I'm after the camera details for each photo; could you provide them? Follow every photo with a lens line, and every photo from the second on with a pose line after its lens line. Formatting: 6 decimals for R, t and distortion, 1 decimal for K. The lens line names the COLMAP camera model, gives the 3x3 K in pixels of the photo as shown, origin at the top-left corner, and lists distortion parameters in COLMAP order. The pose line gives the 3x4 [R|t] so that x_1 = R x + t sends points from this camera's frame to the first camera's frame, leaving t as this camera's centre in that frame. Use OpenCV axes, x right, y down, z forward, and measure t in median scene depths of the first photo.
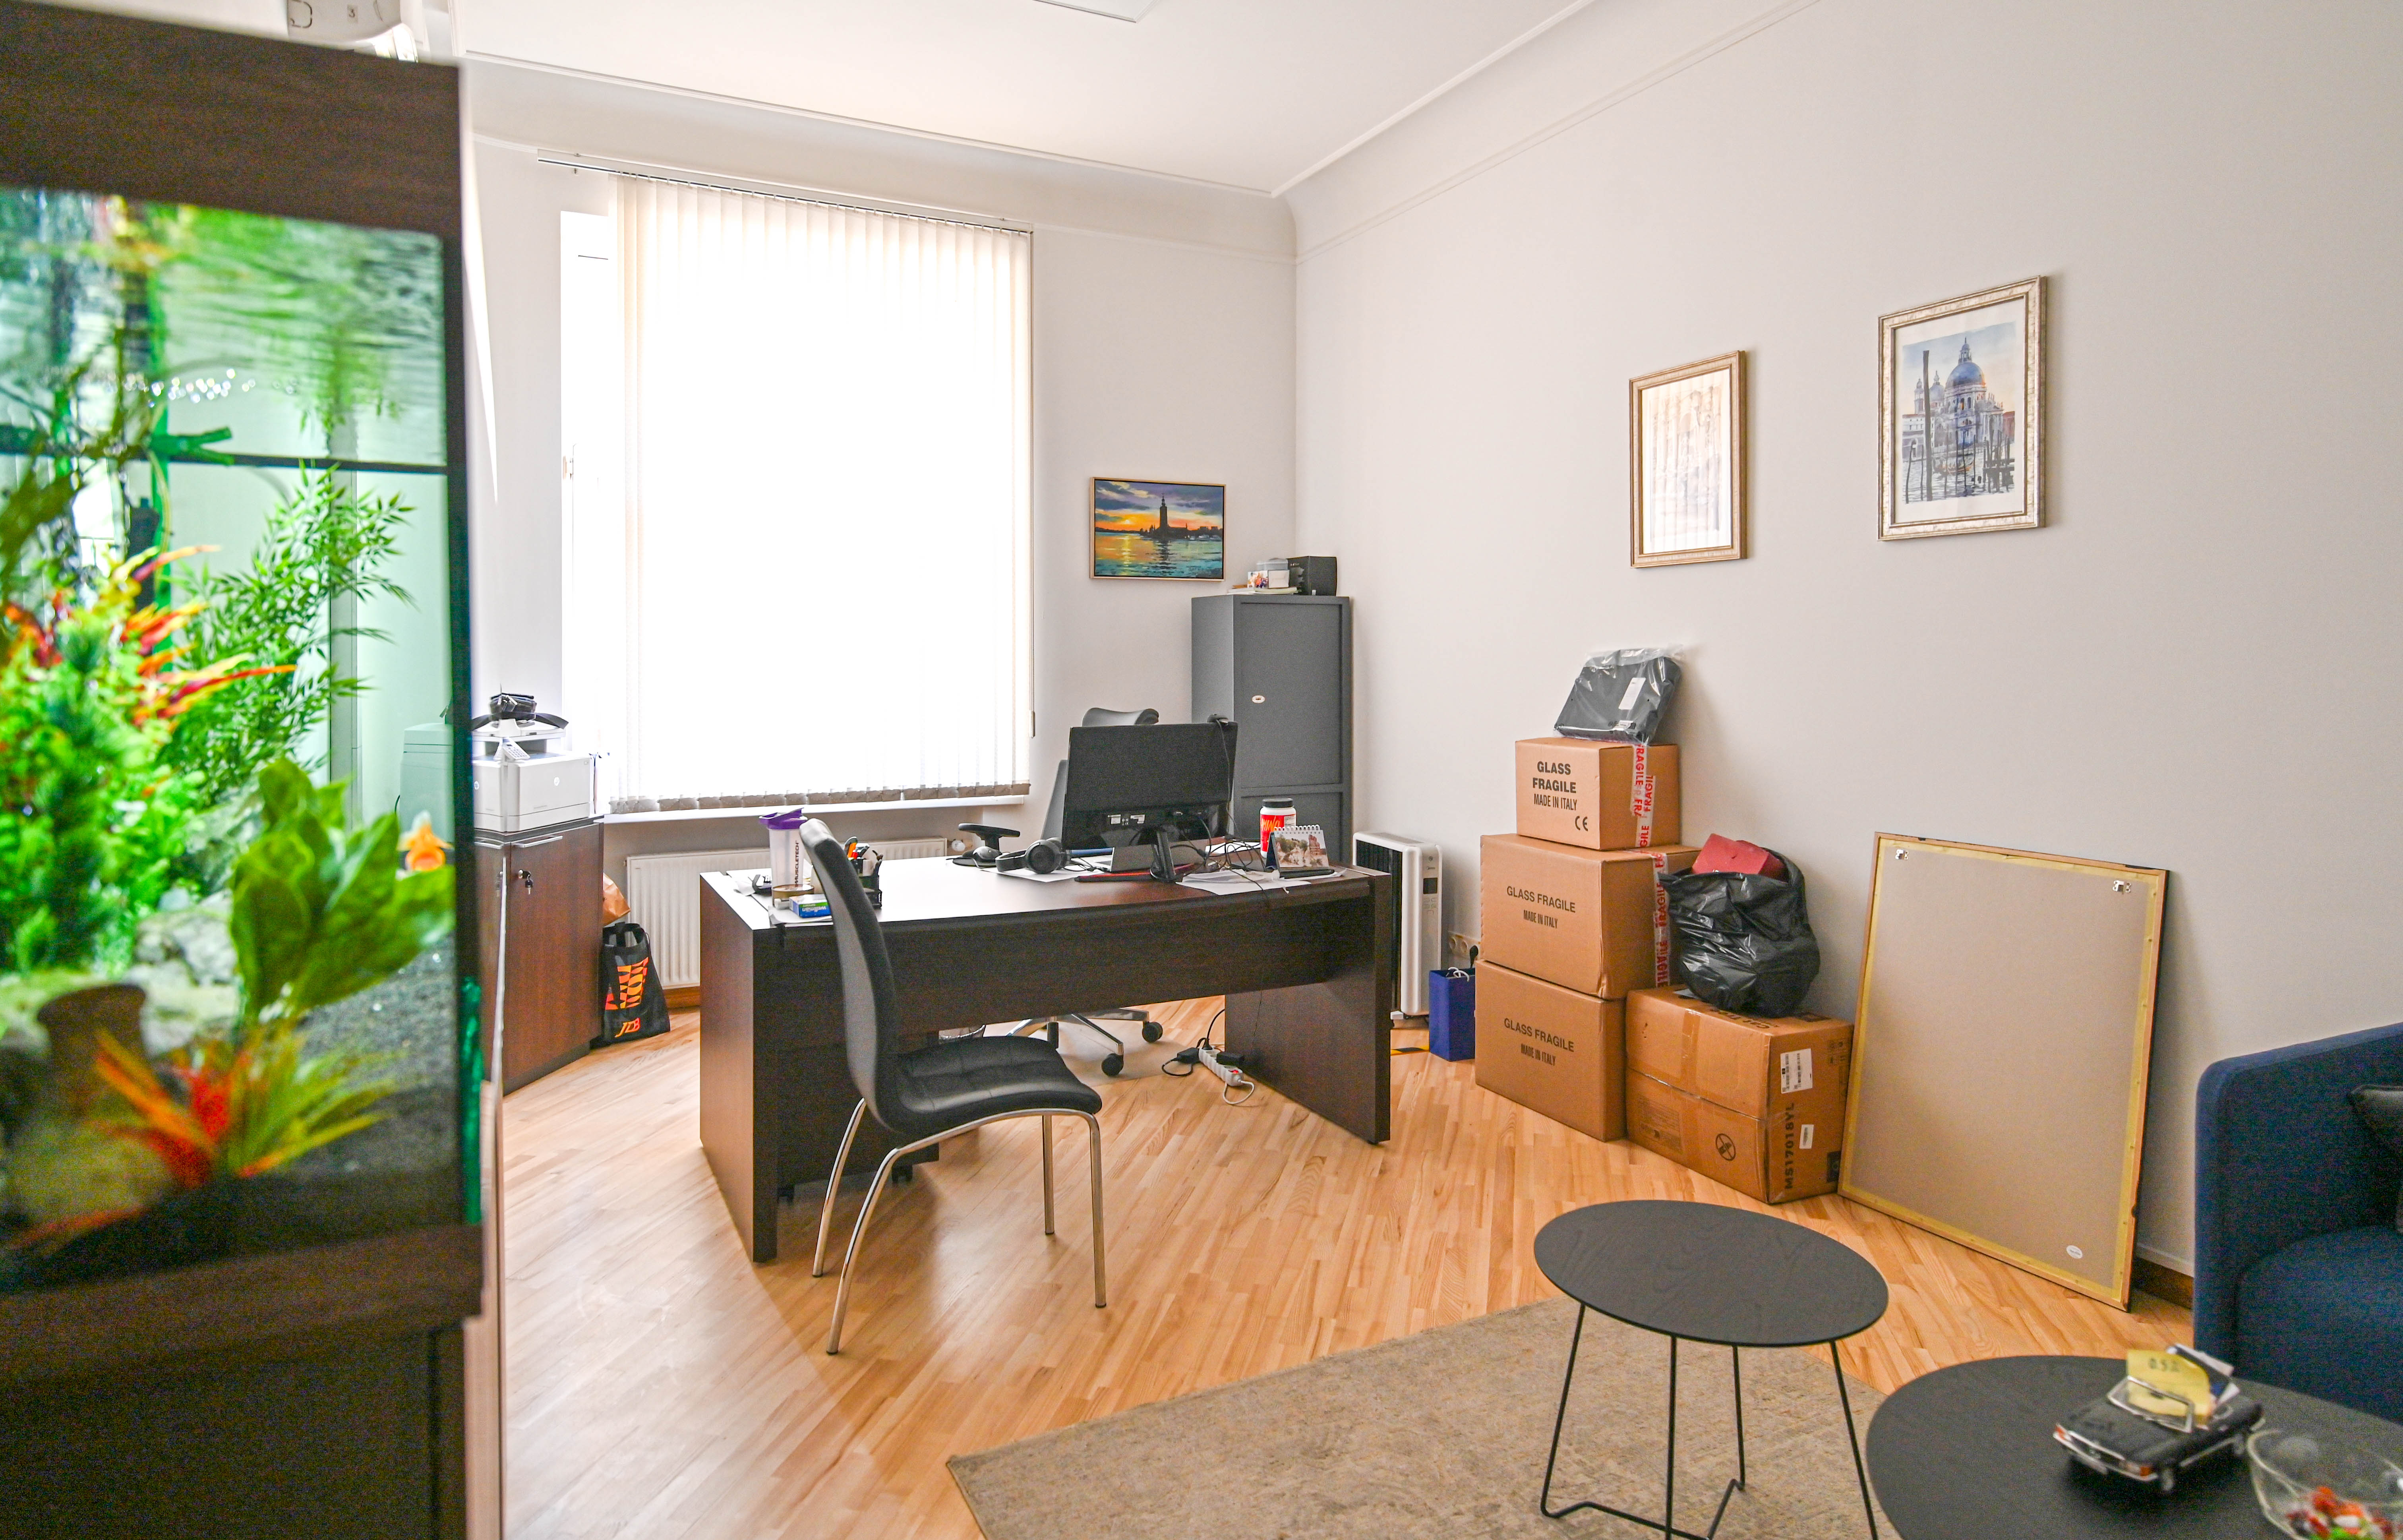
lens RADIAL K [[1406.1, 0, 1205.9], [0, 1406.1, 707.1], [0, 0, 1]] dist [0.002929, 0.000469]
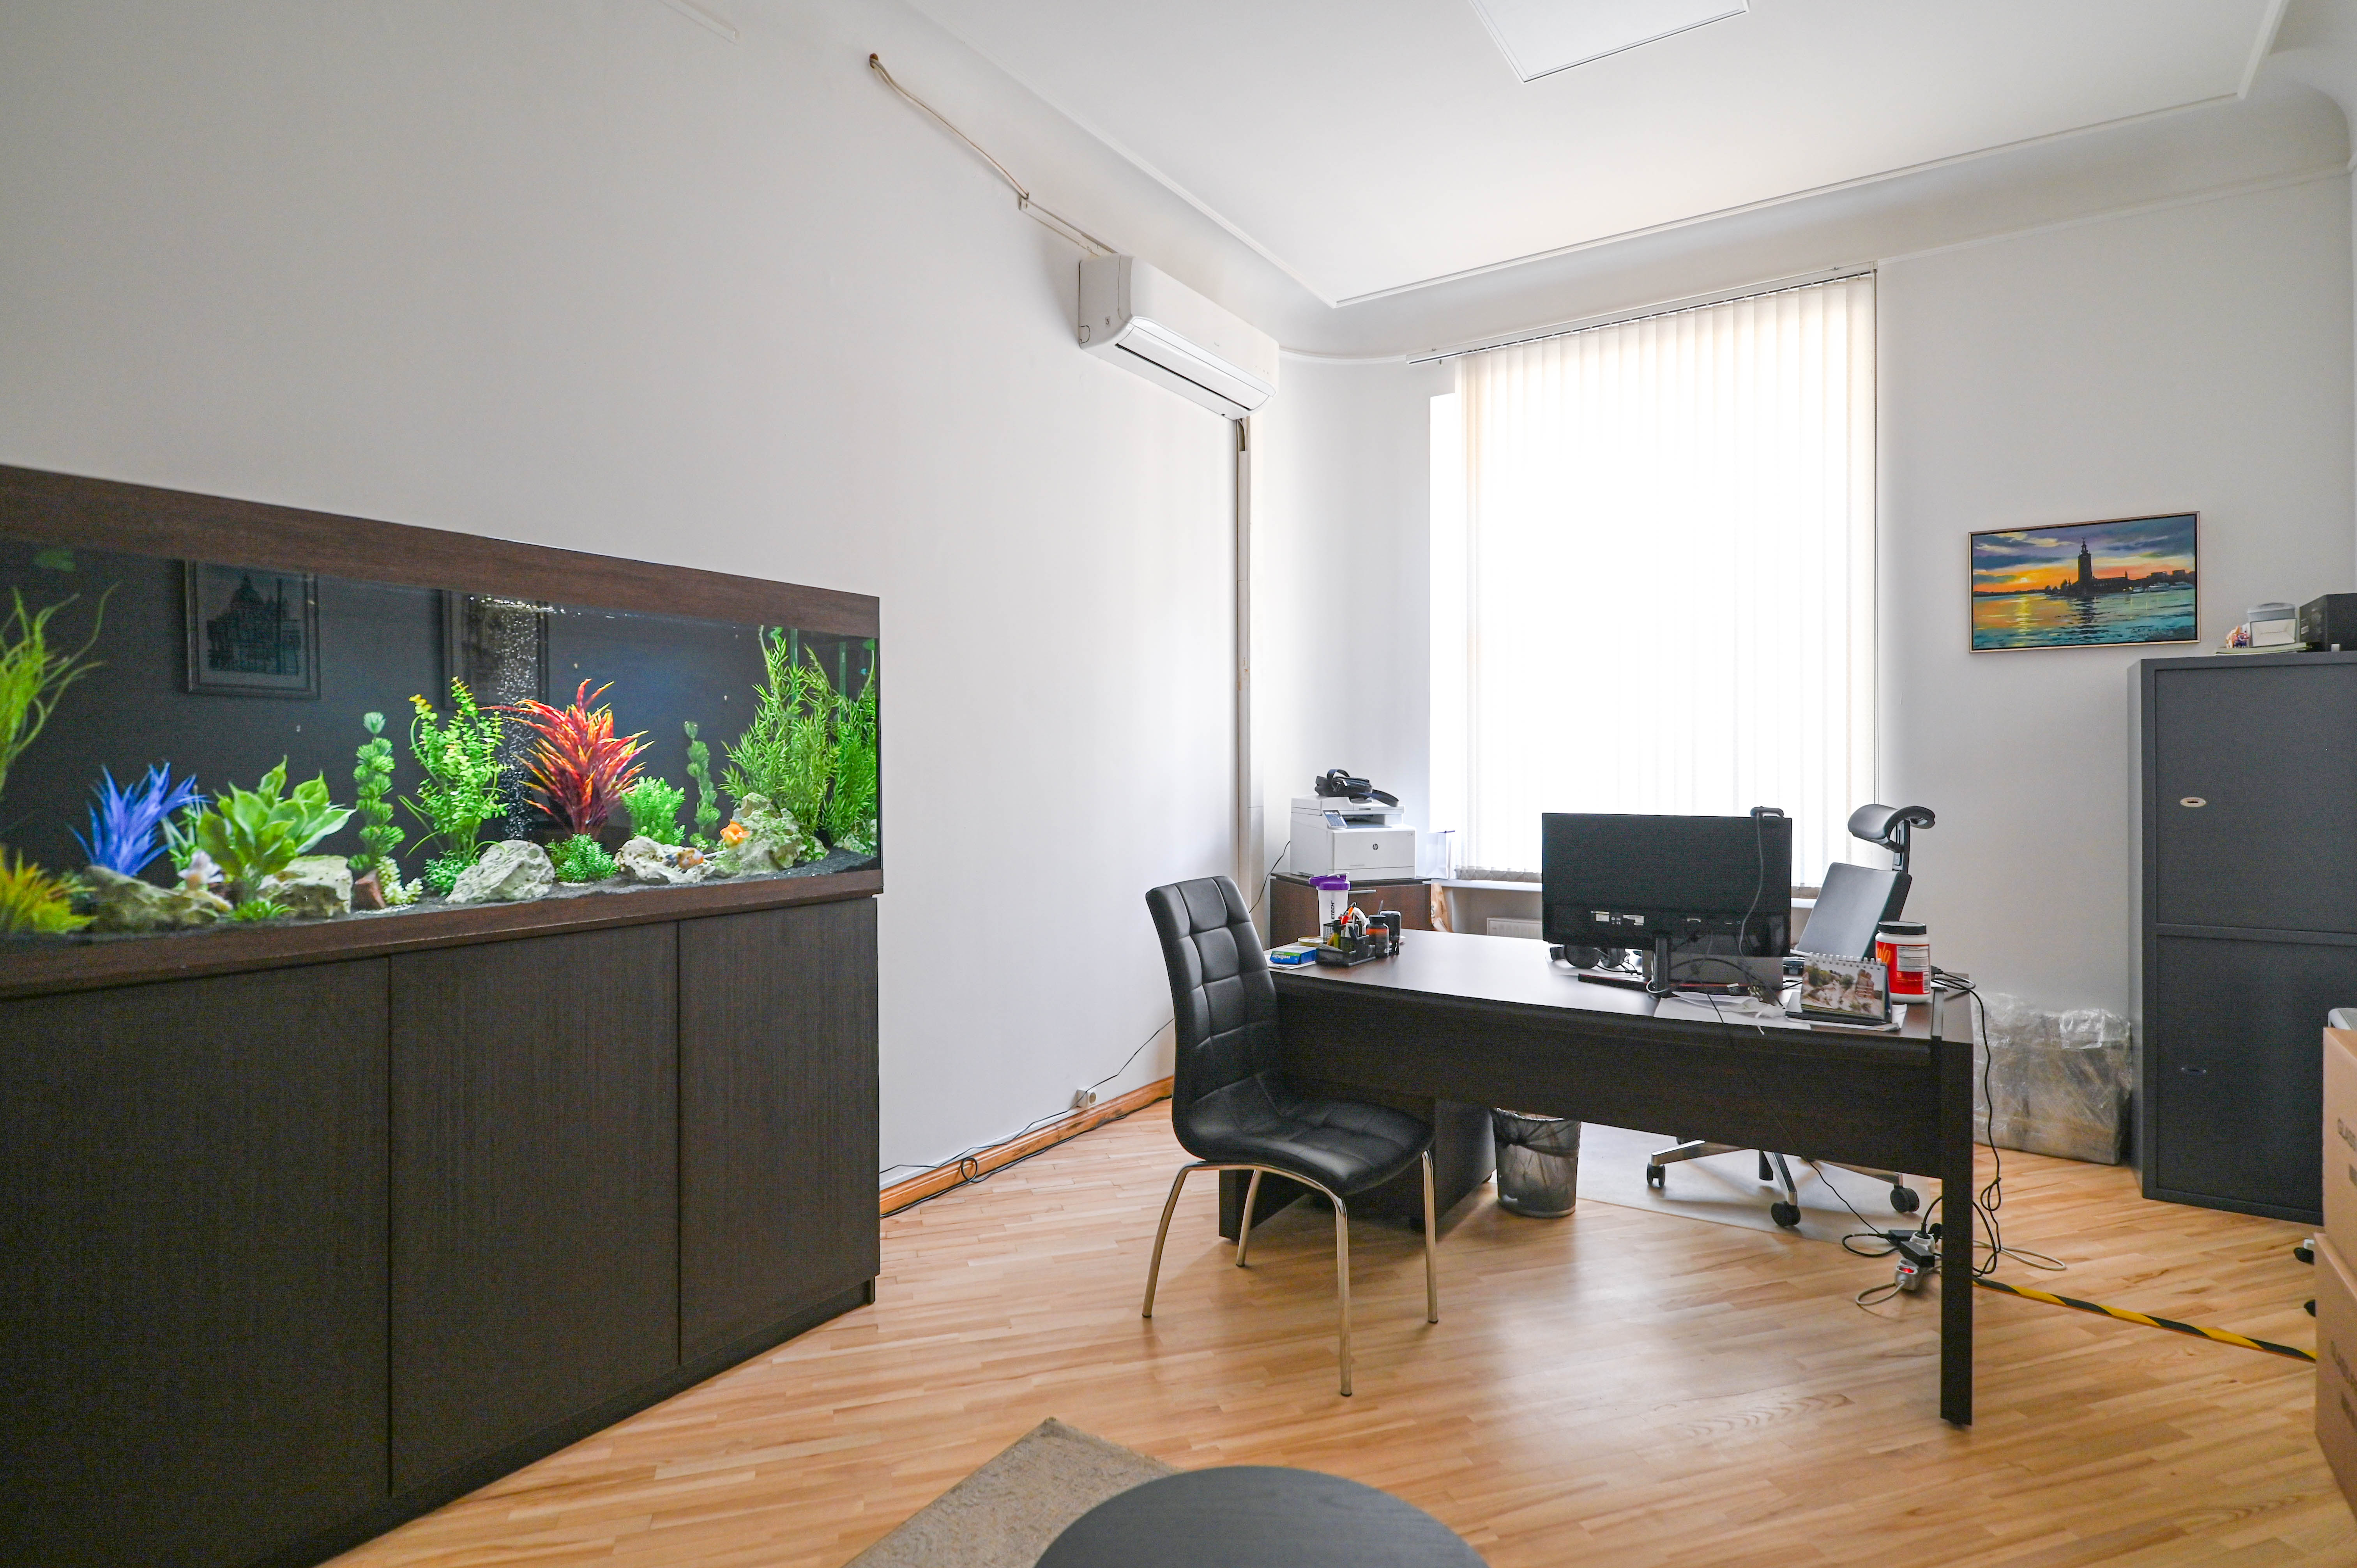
lens RADIAL K [[1177.2, 0, 1178.5], [0, 1177.2, 784.0], [0, 0, 1]] dist [-0.004621, -0.001585]
pose [[0.494350, 0.013797, -0.869153, 0.292913], [-0.032412, 0.999471, -0.002569, 0.003297], [0.868658, 0.029440, 0.494536, 0.245361]]
